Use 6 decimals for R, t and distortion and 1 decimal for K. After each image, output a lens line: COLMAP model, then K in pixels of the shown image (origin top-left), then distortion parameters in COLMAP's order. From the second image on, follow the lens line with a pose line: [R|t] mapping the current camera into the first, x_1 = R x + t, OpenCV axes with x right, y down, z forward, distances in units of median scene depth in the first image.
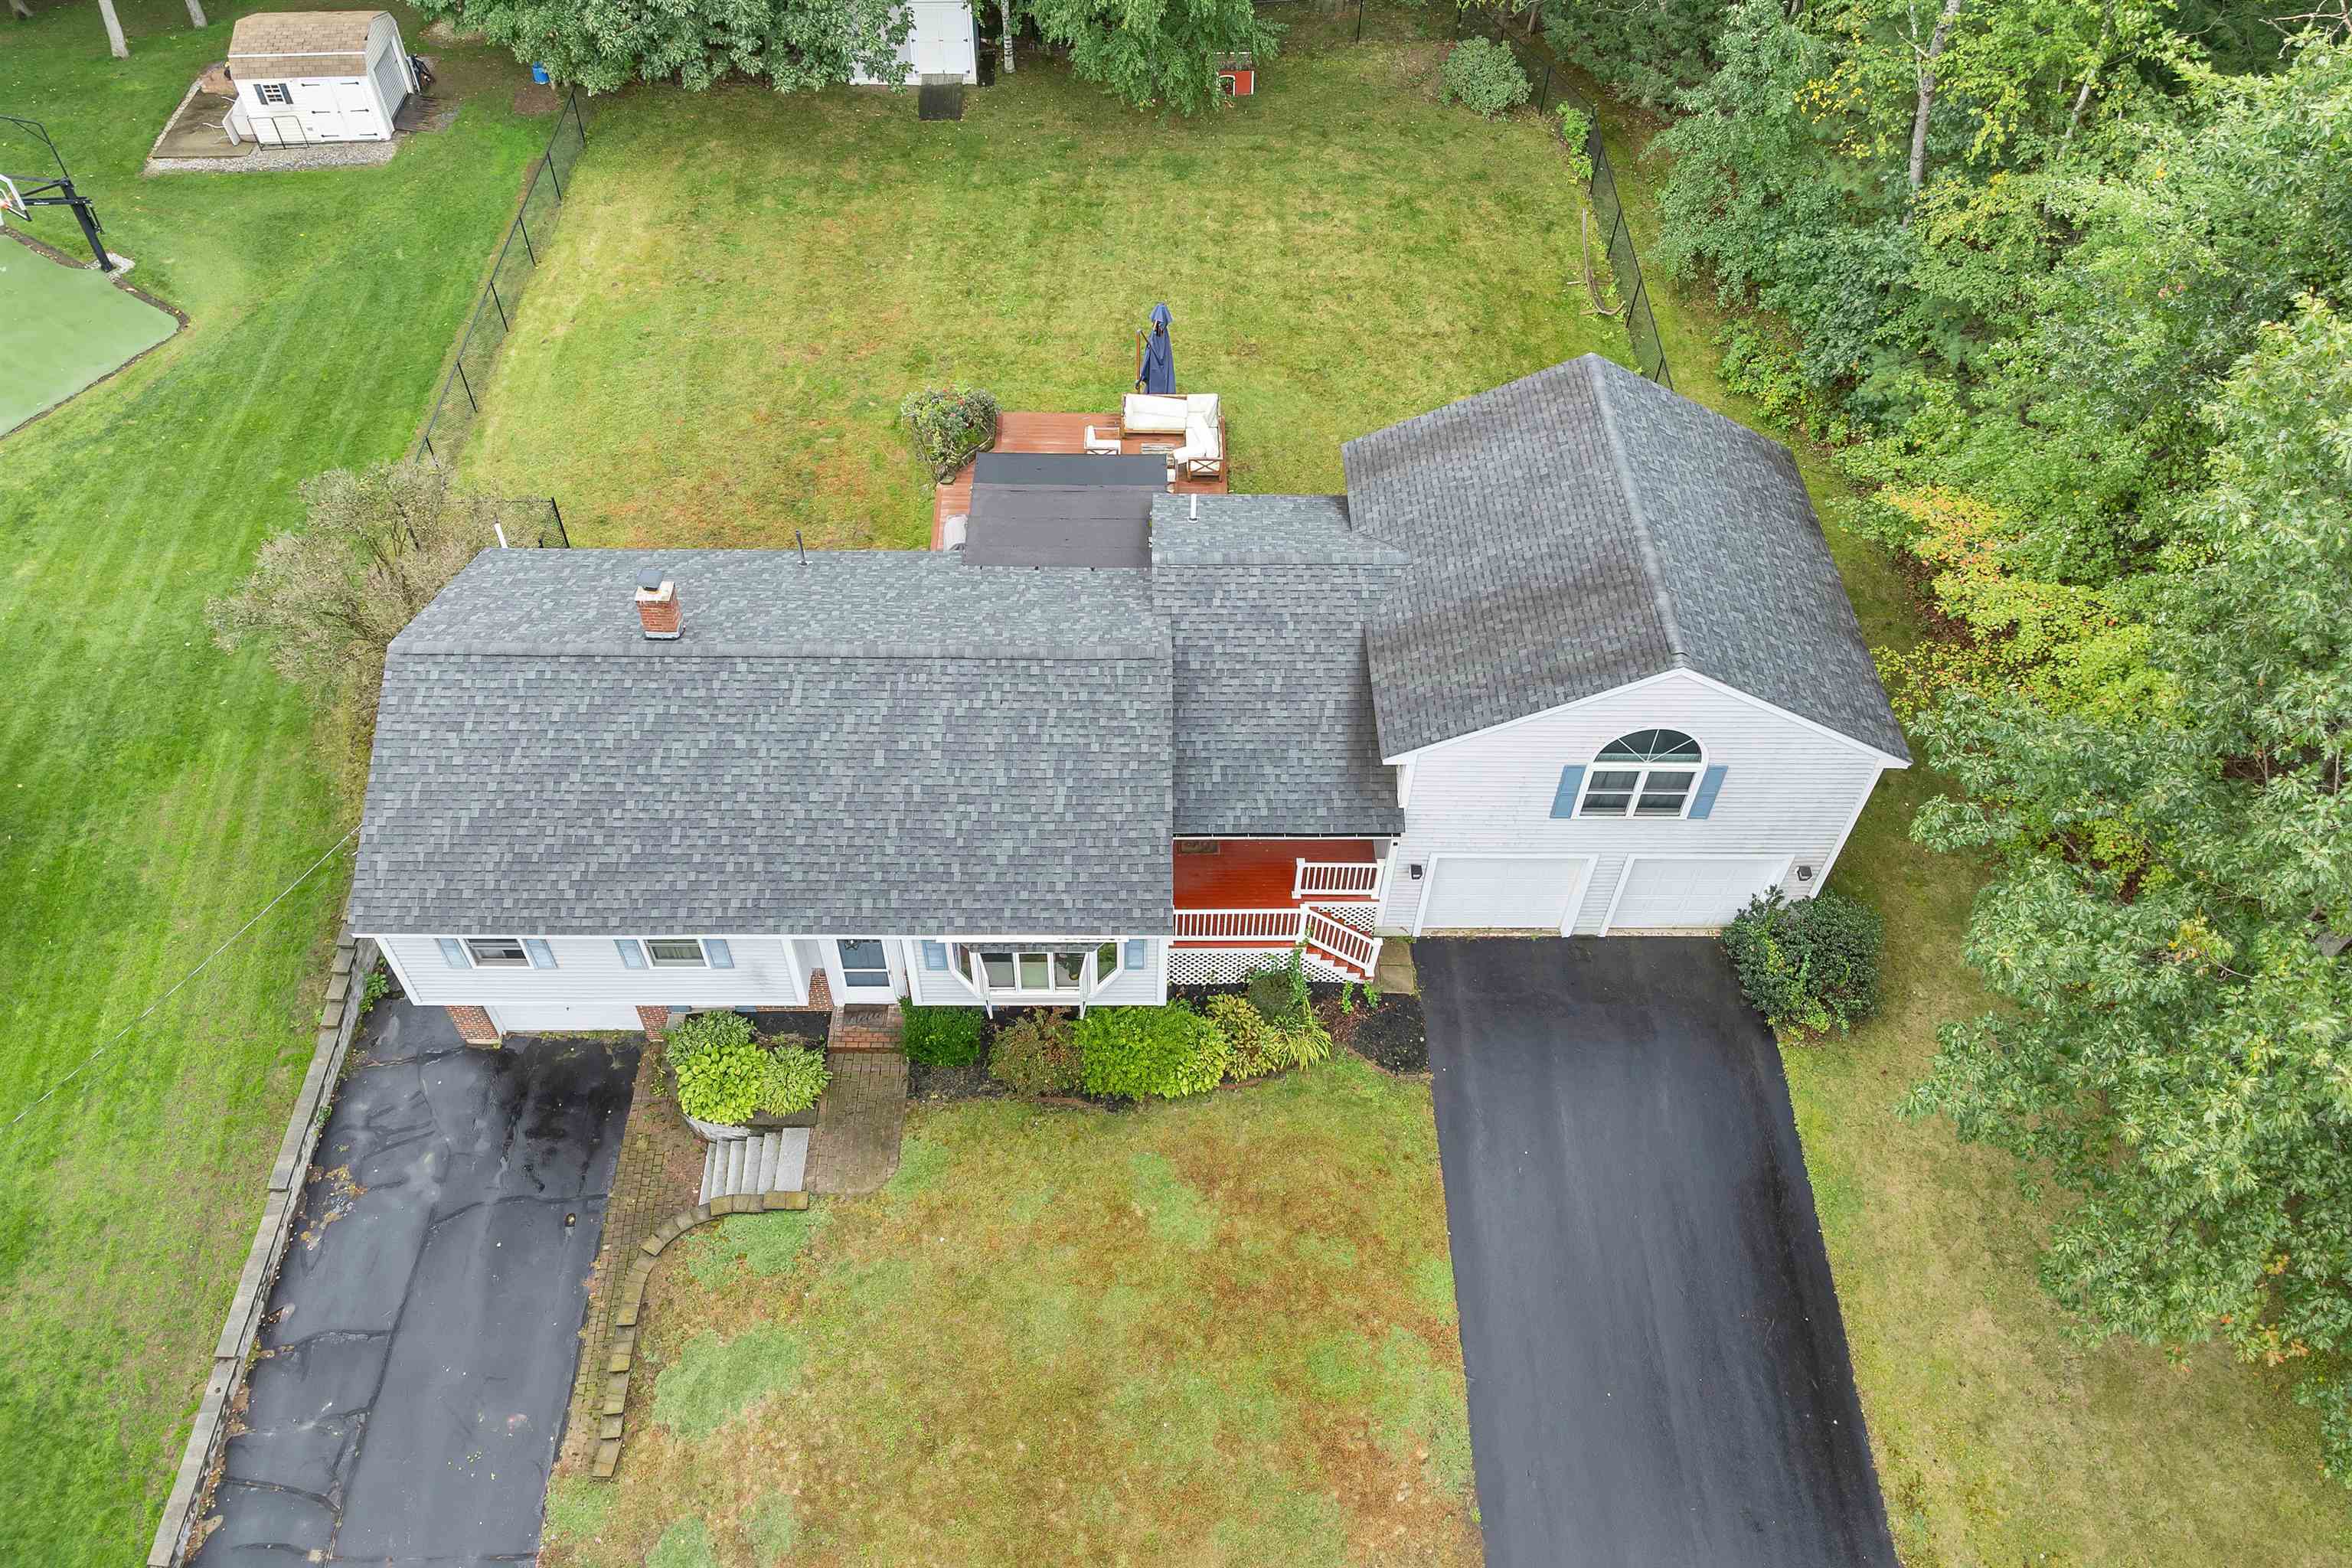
lens RADIAL K [[1678.9, 0, 1185.0], [0, 1678.9, 794.4], [0, 0, 1]] dist [-0.032447, 0.001801]
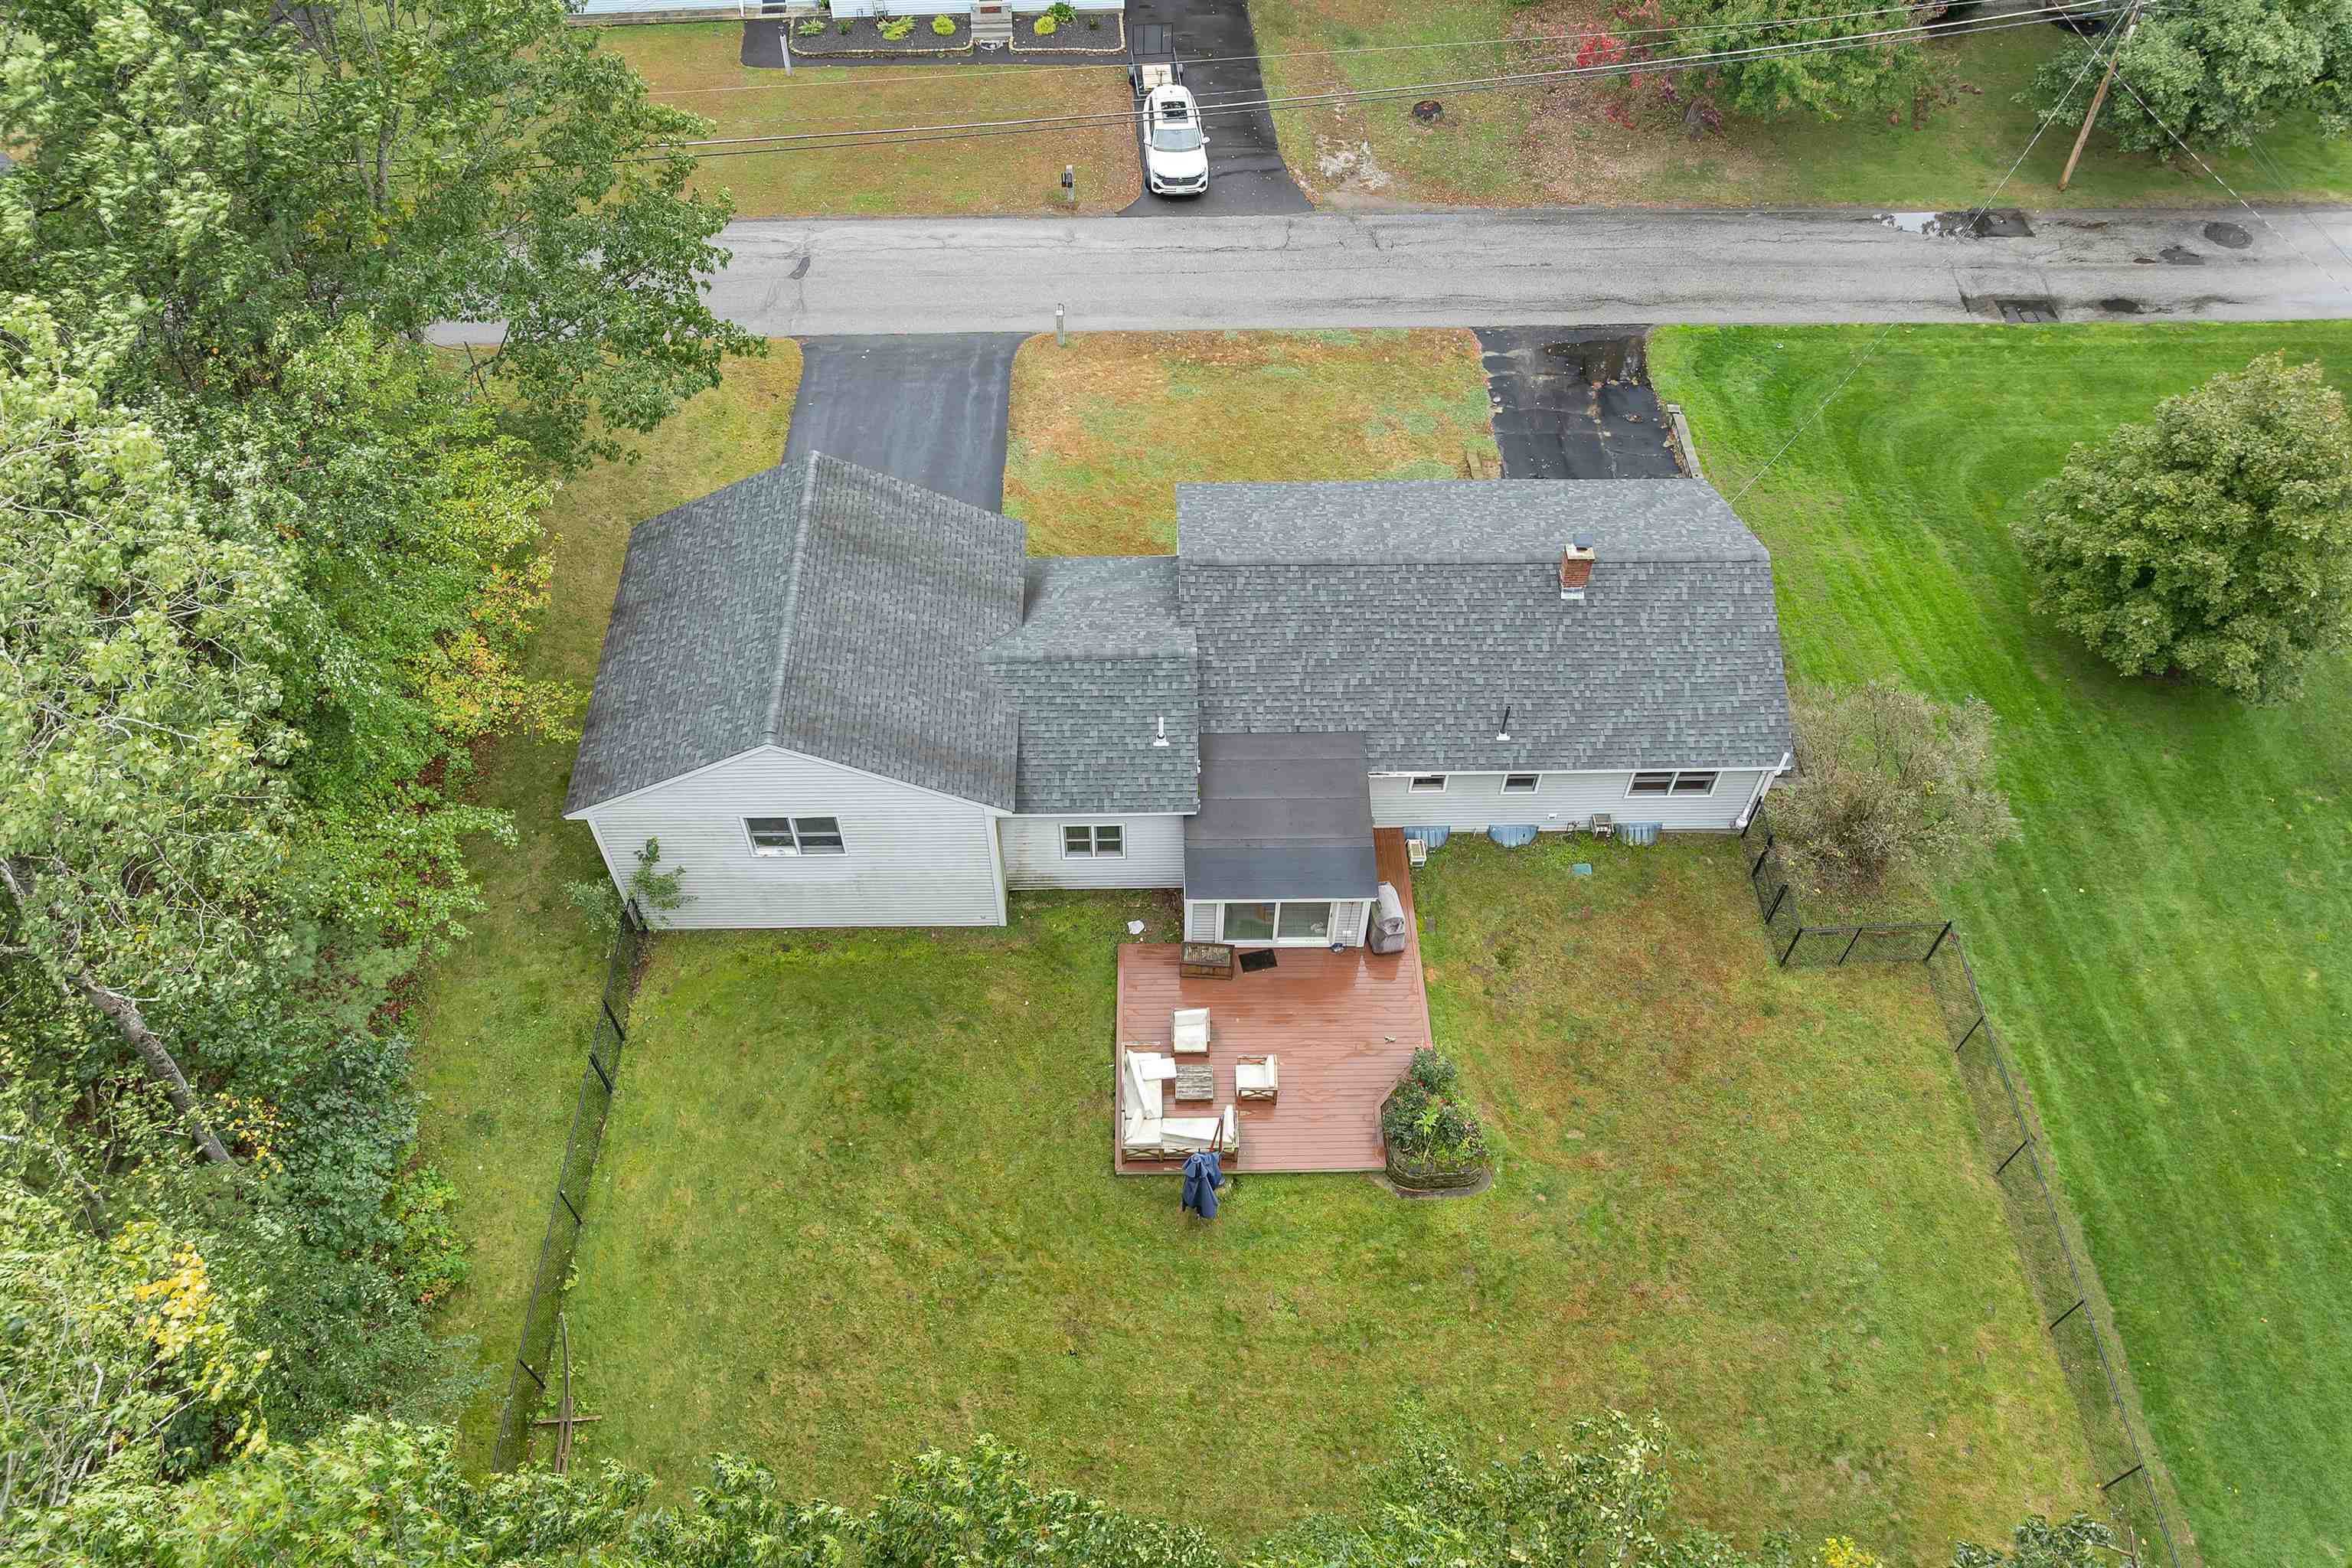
lens RADIAL K [[1678.9, 0, 1185.0], [0, 1678.9, 794.4], [0, 0, 1]] dist [-0.032447, 0.001801]
pose [[-0.999293, -0.017595, -0.033218, 0.028034], [-0.028300, -0.229516, 0.972893, -1.401720], [-0.024742, 0.973146, 0.228855, 0.883997]]
